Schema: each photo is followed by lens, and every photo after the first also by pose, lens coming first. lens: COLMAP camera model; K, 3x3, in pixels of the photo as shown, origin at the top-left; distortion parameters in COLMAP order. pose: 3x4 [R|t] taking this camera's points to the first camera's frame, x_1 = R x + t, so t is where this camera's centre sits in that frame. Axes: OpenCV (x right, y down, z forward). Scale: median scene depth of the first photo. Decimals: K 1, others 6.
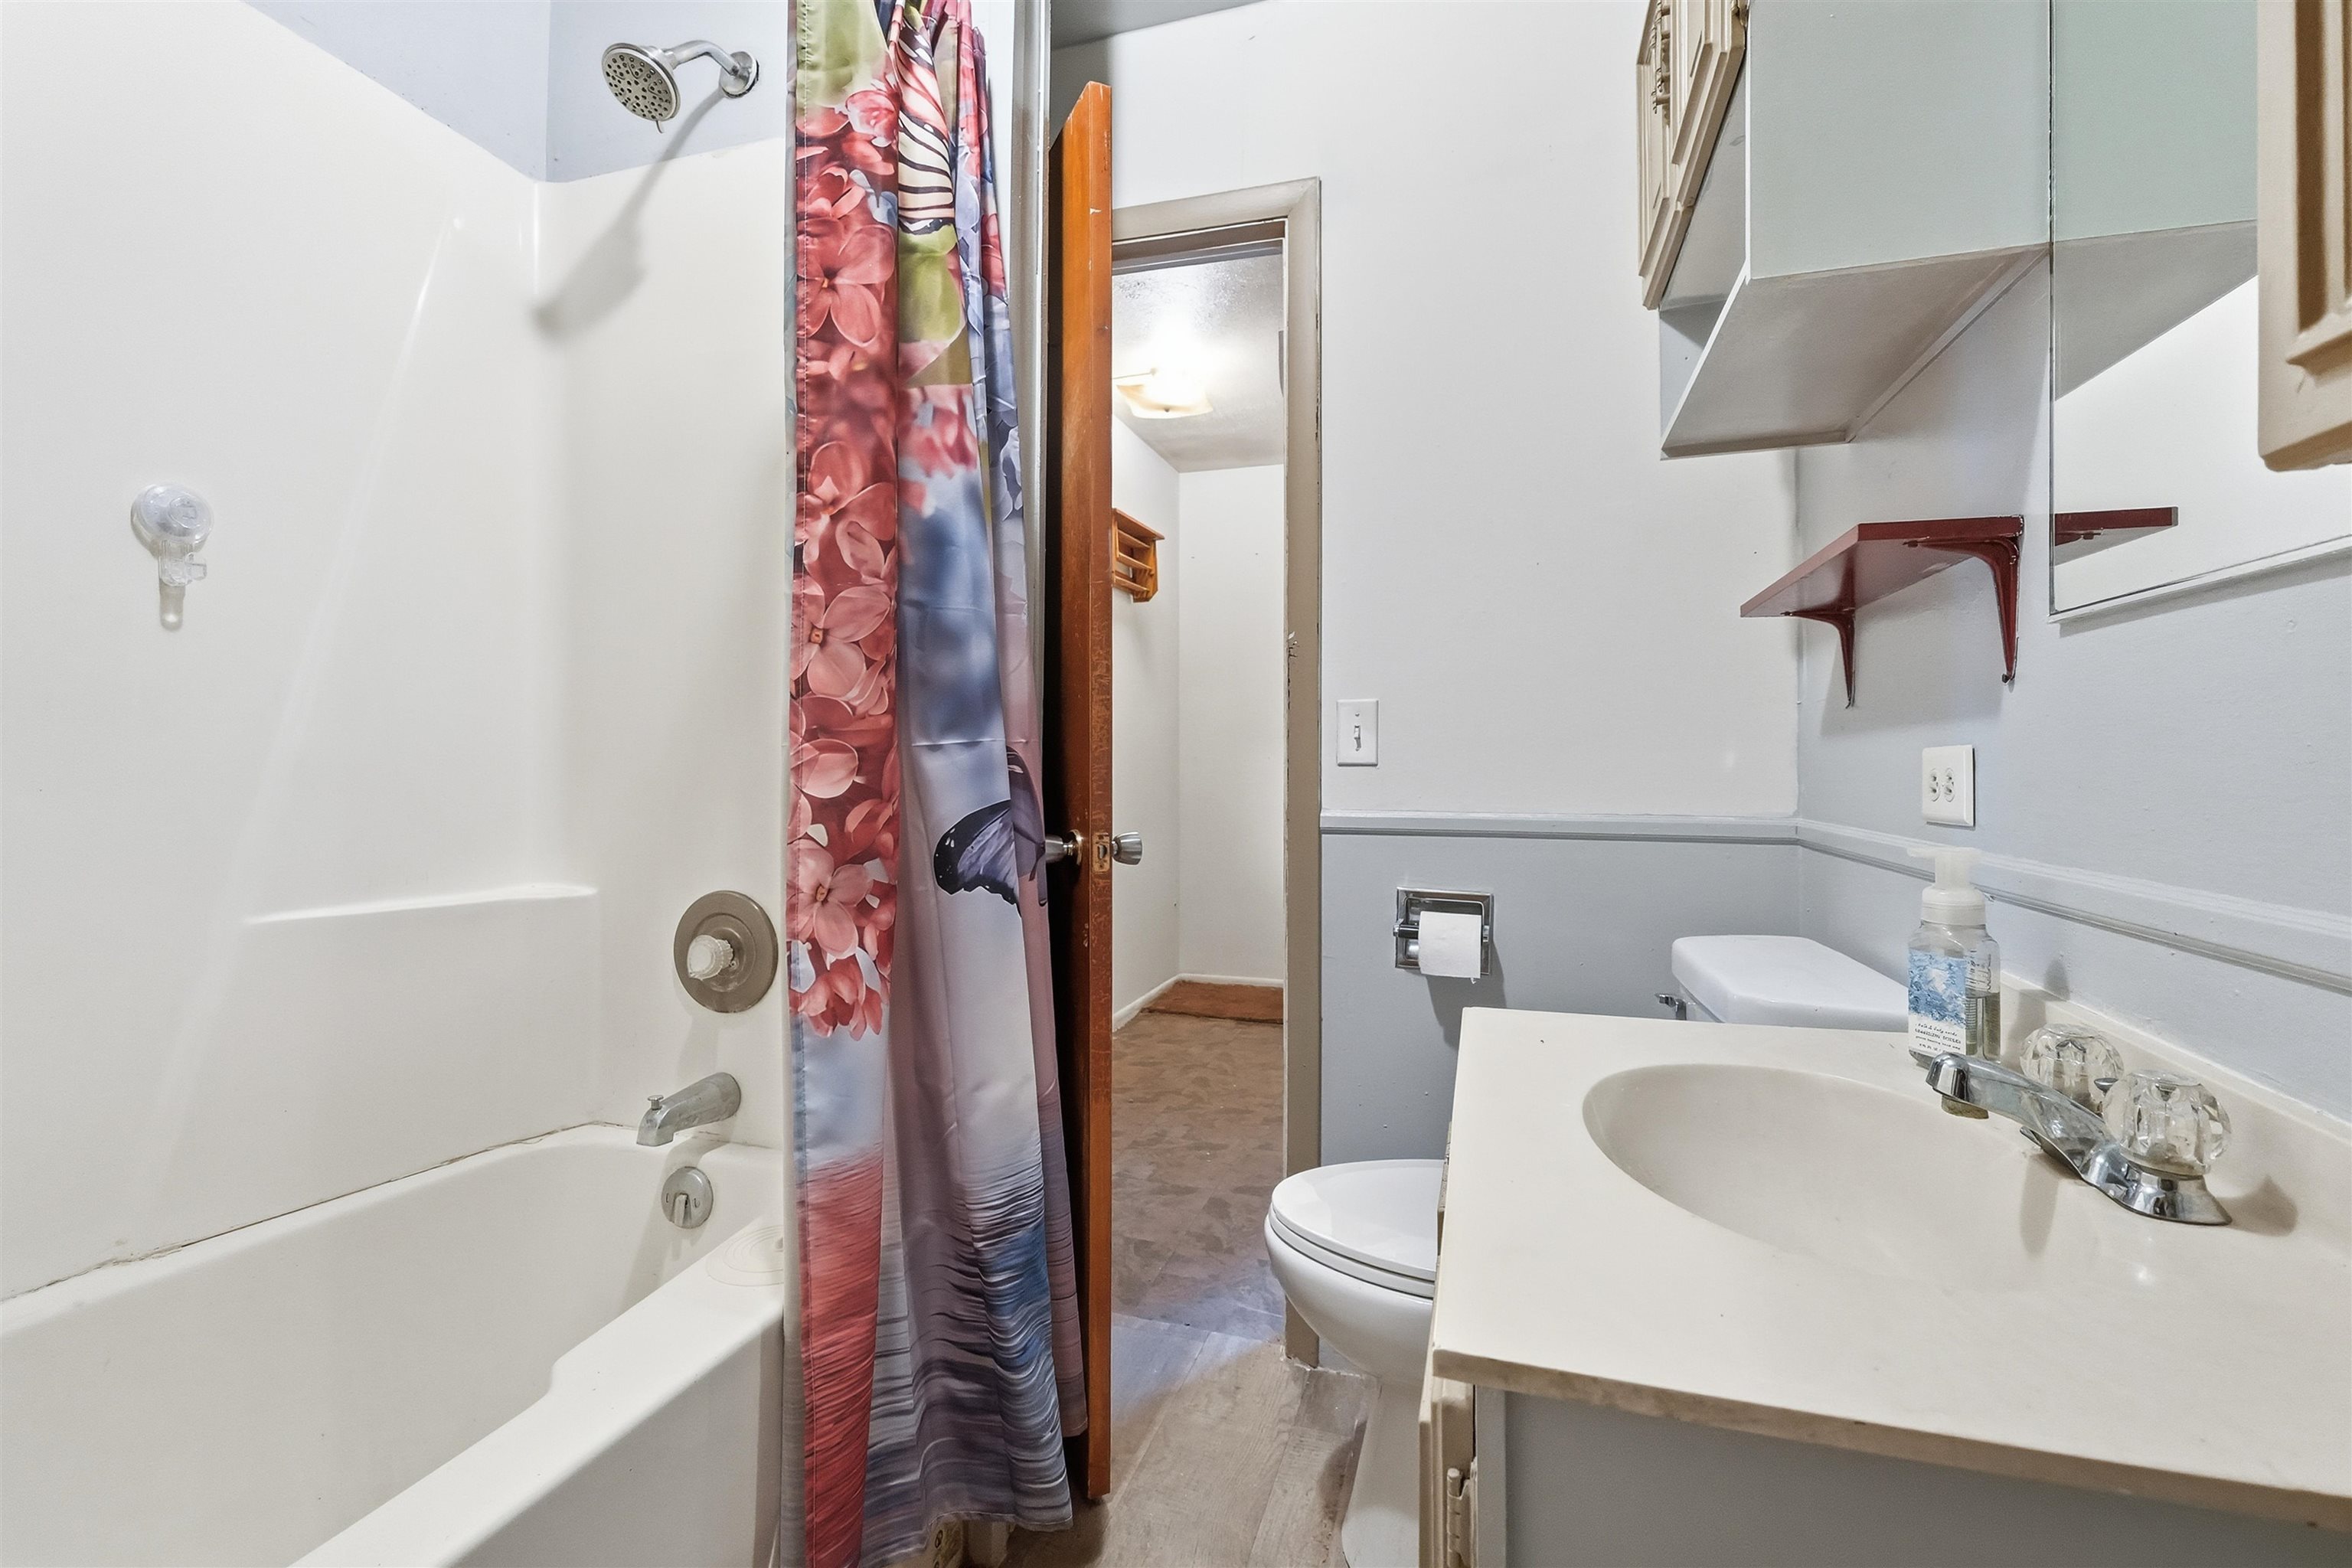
lens RADIAL K [[999.1, 0, 1153.7], [0, 999.1, 761.0], [0, 0, 1]] dist [0.000296, -0.000230]
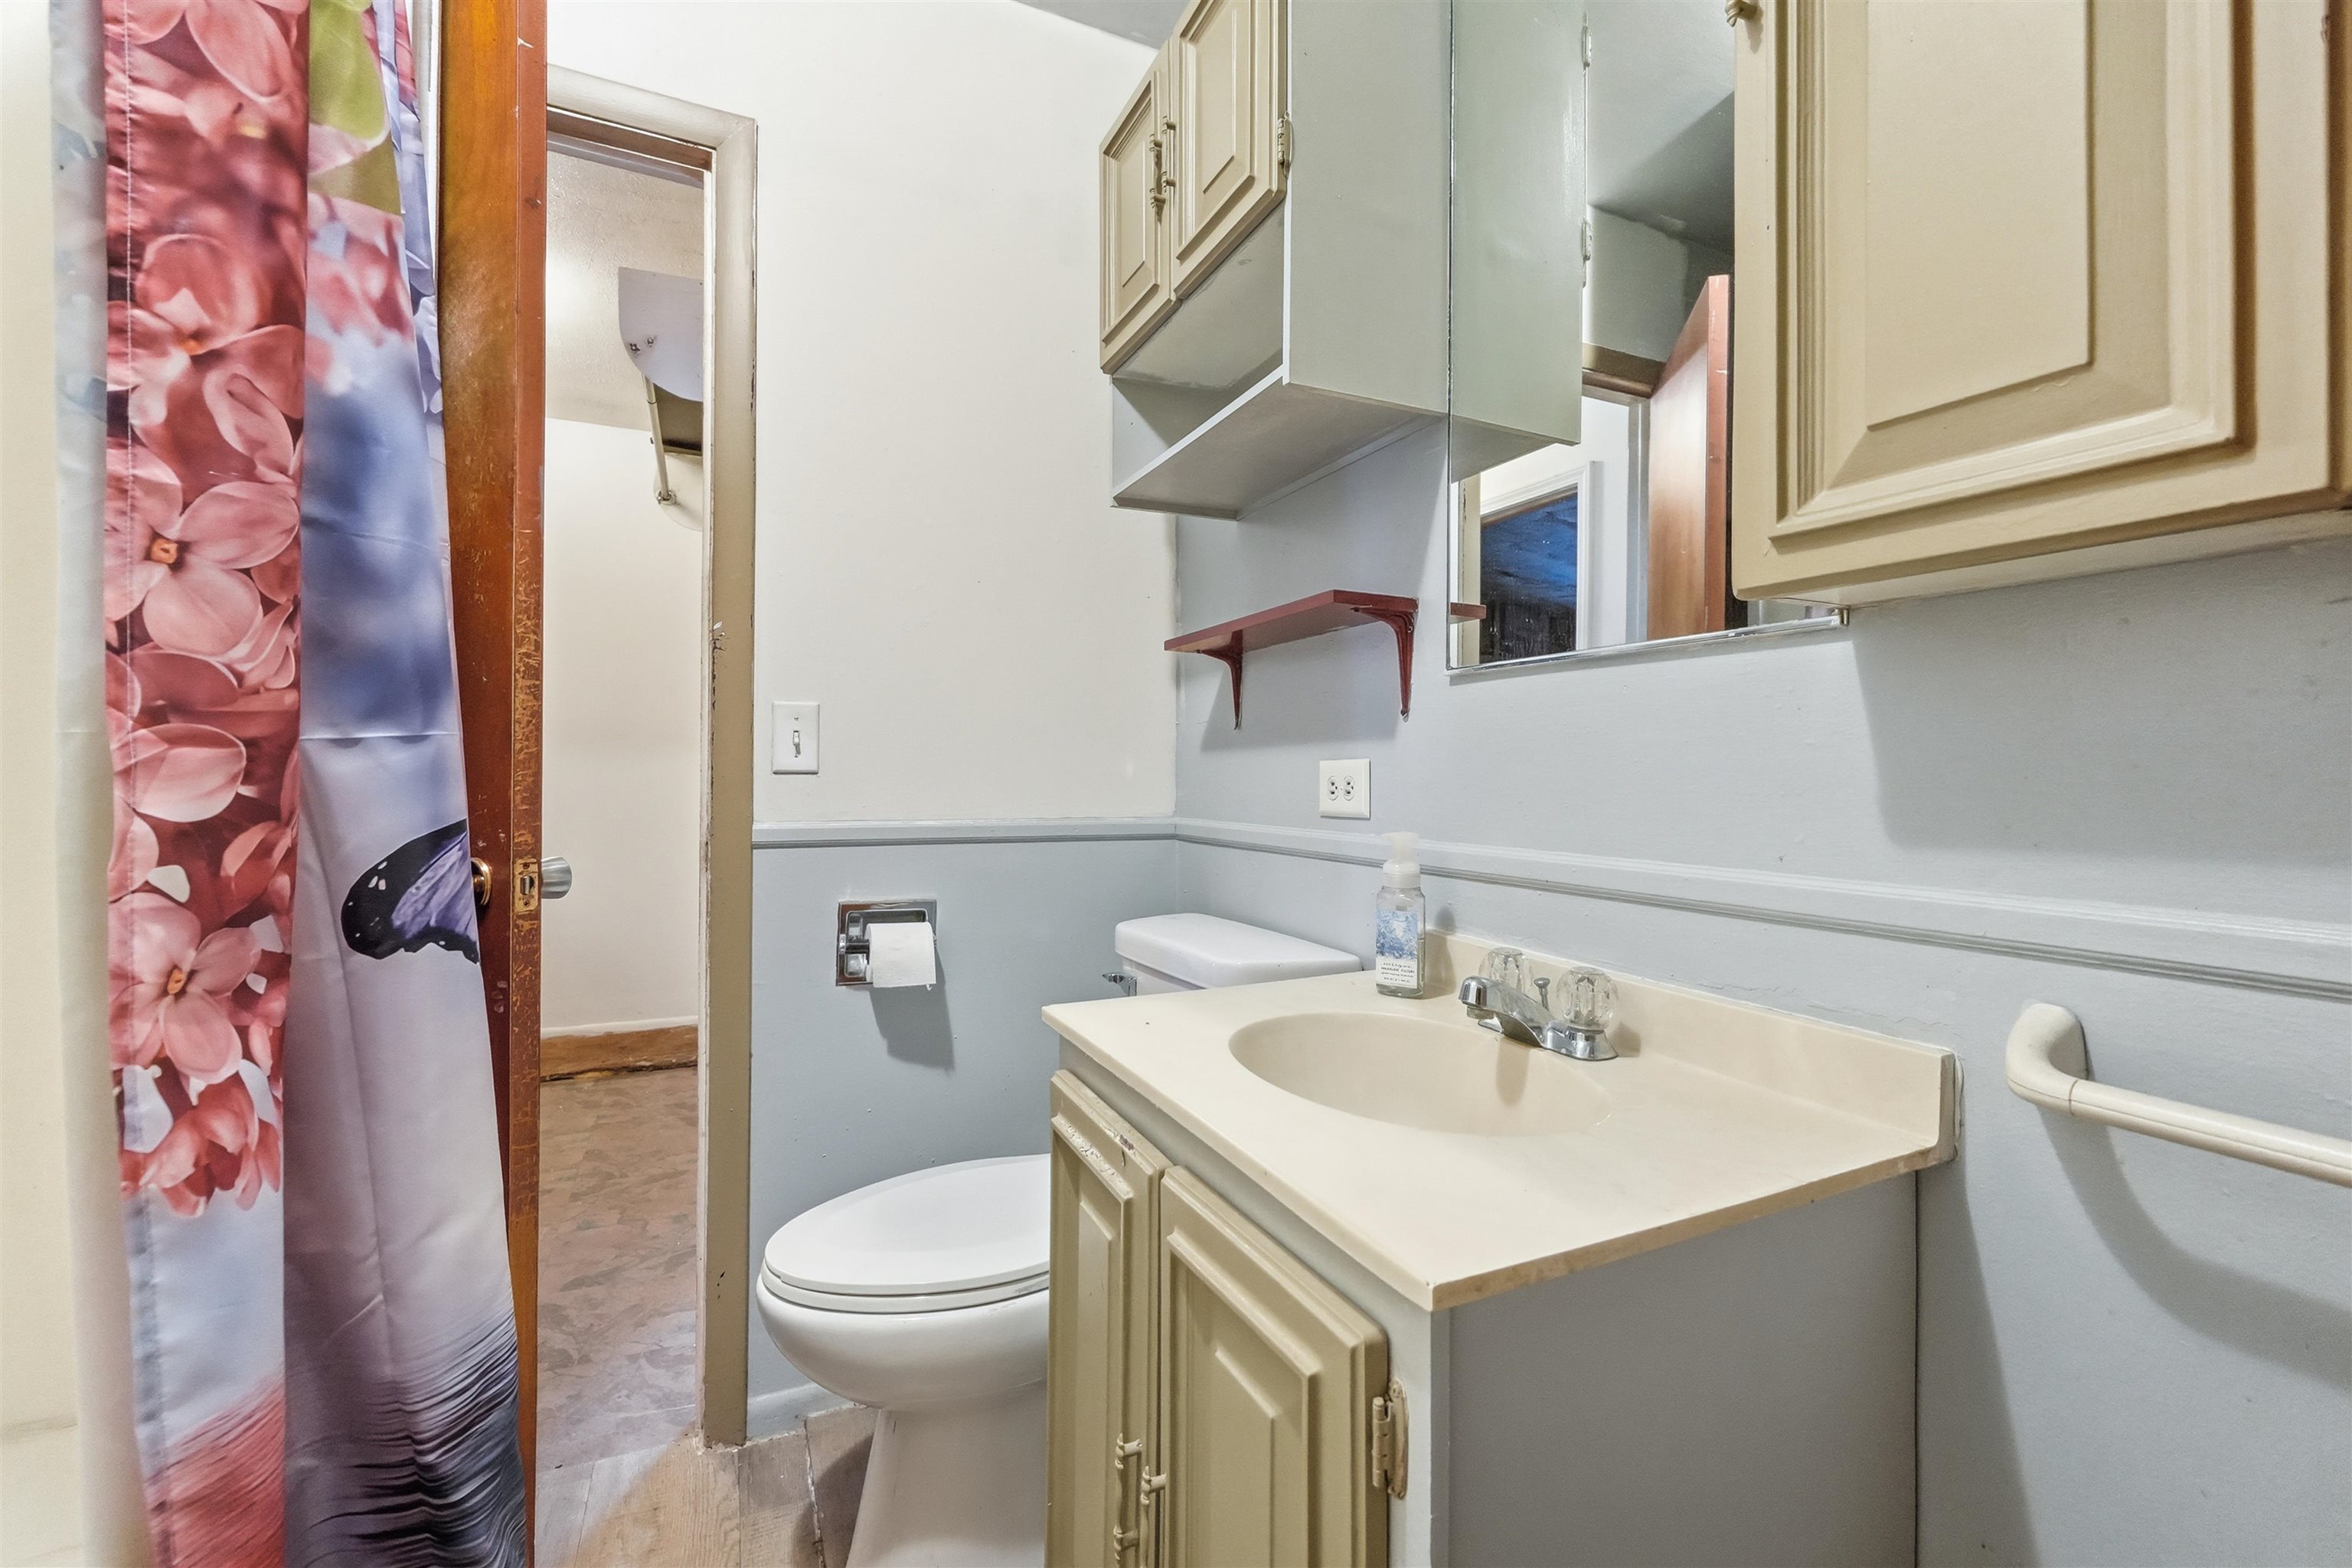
lens RADIAL K [[999.1, 0, 1145.2], [0, 999.1, 771.3], [0, 0, 1]] dist [0.000296, -0.000230]
pose [[0.740551, 0.005275, 0.671980, -0.287556], [-0.004926, 0.999985, -0.002421, 0.005062], [-0.671983, -0.001517, 0.740565, 0.154446]]
